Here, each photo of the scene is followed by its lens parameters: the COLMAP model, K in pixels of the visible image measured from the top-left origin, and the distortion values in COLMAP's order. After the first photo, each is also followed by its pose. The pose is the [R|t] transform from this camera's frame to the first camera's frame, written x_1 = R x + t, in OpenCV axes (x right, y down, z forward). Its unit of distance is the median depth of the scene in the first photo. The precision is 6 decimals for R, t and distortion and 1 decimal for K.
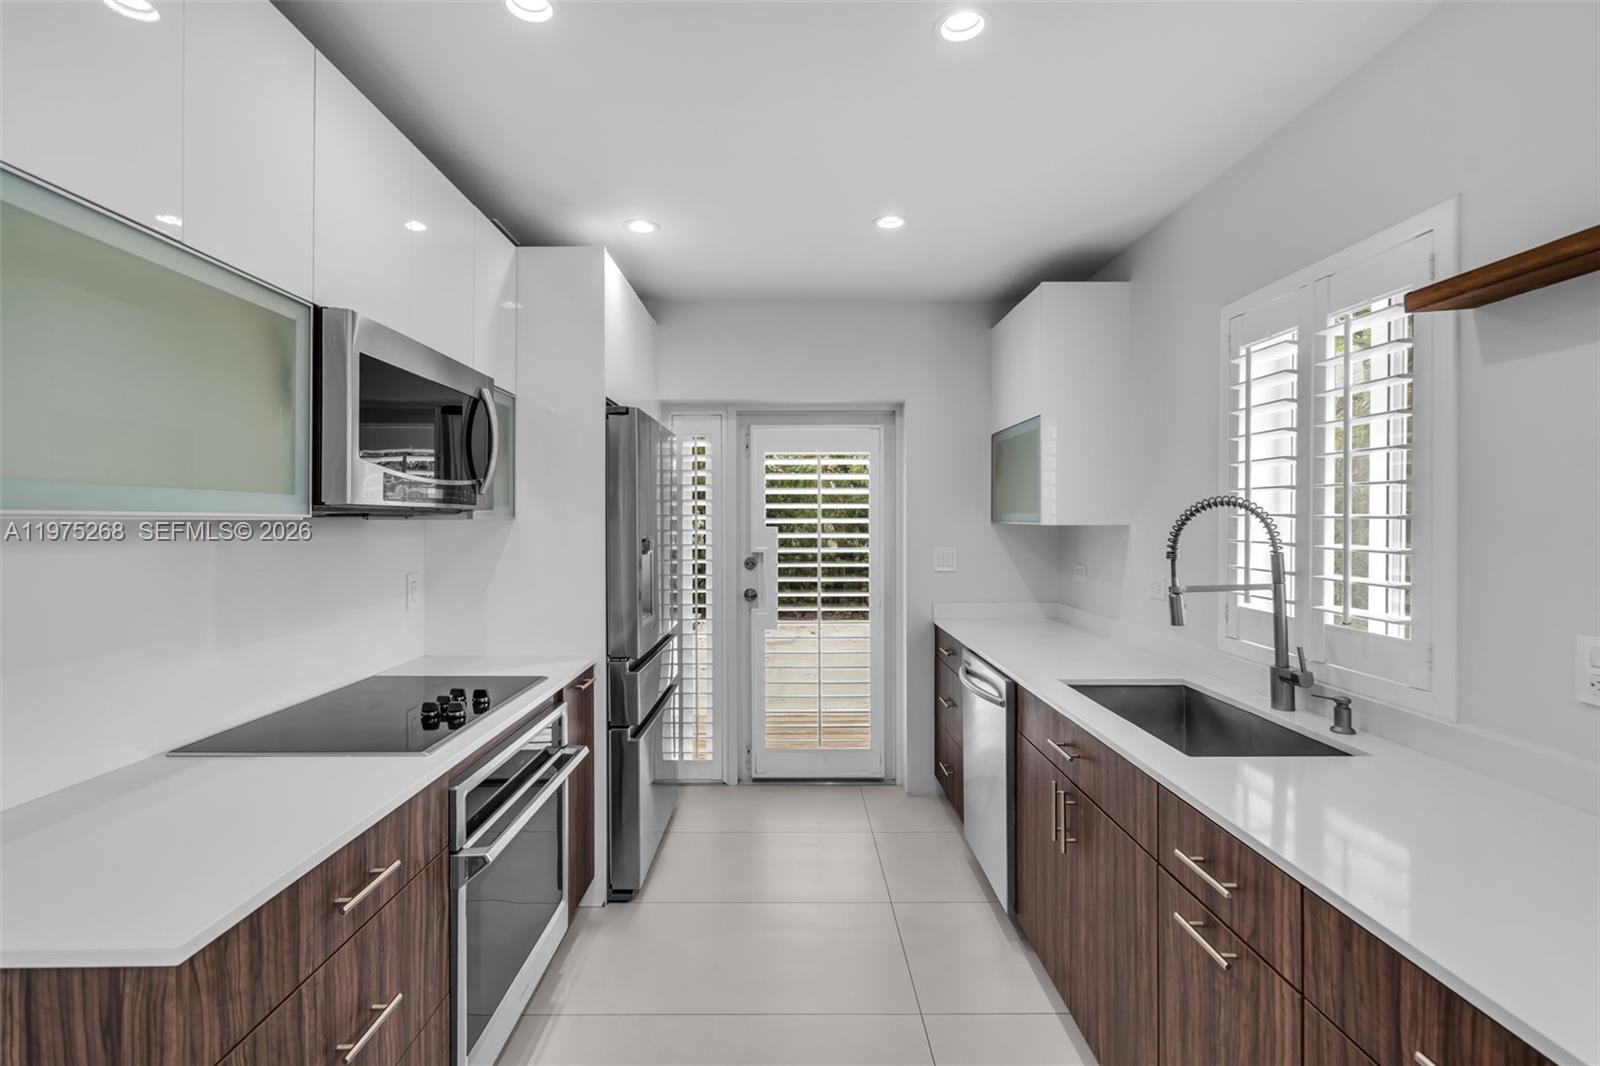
lens RADIAL K [[695.9, 0, 793.8], [0, 695.9, 509.6], [0, 0, 1]] dist [0.001914, 0.000068]
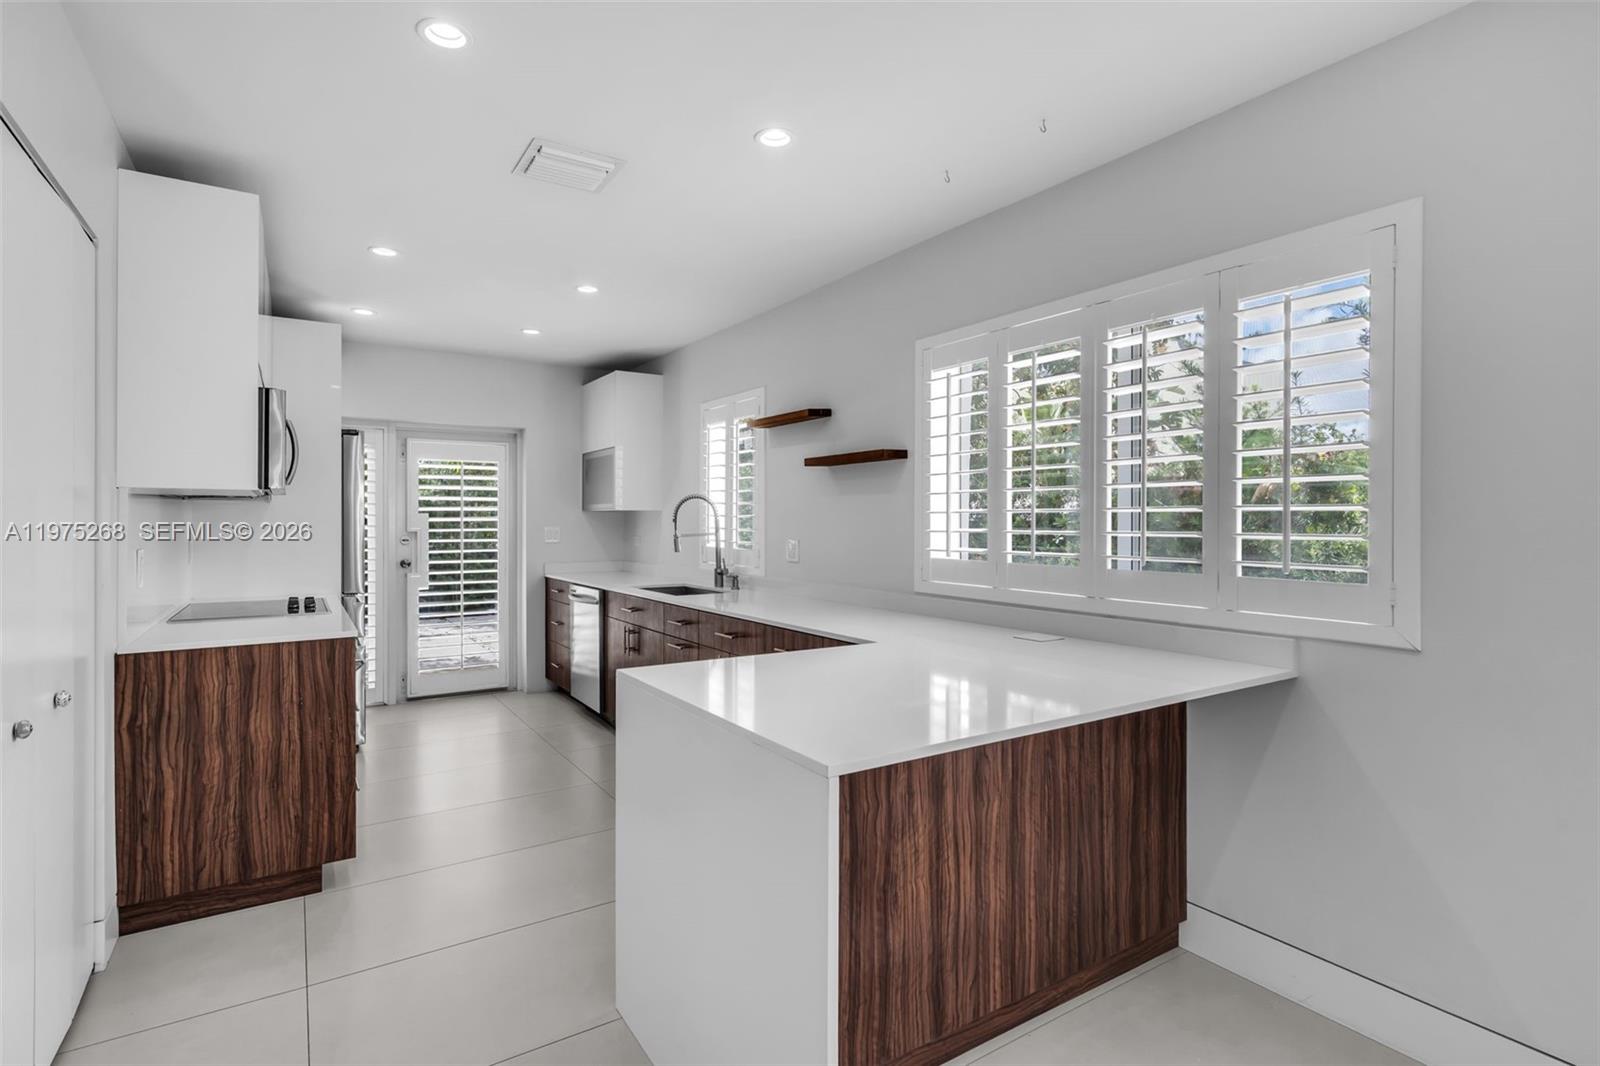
lens RADIAL K [[768.3, 0, 800.7], [0, 768.3, 525.5], [0, 0, 1]] dist [0.001303, 0.000333]
pose [[0.826776, -0.003727, 0.562519, -0.293090], [-0.005365, 0.999880, 0.014510, 0.025348], [-0.562505, -0.015015, 0.826657, -0.728604]]
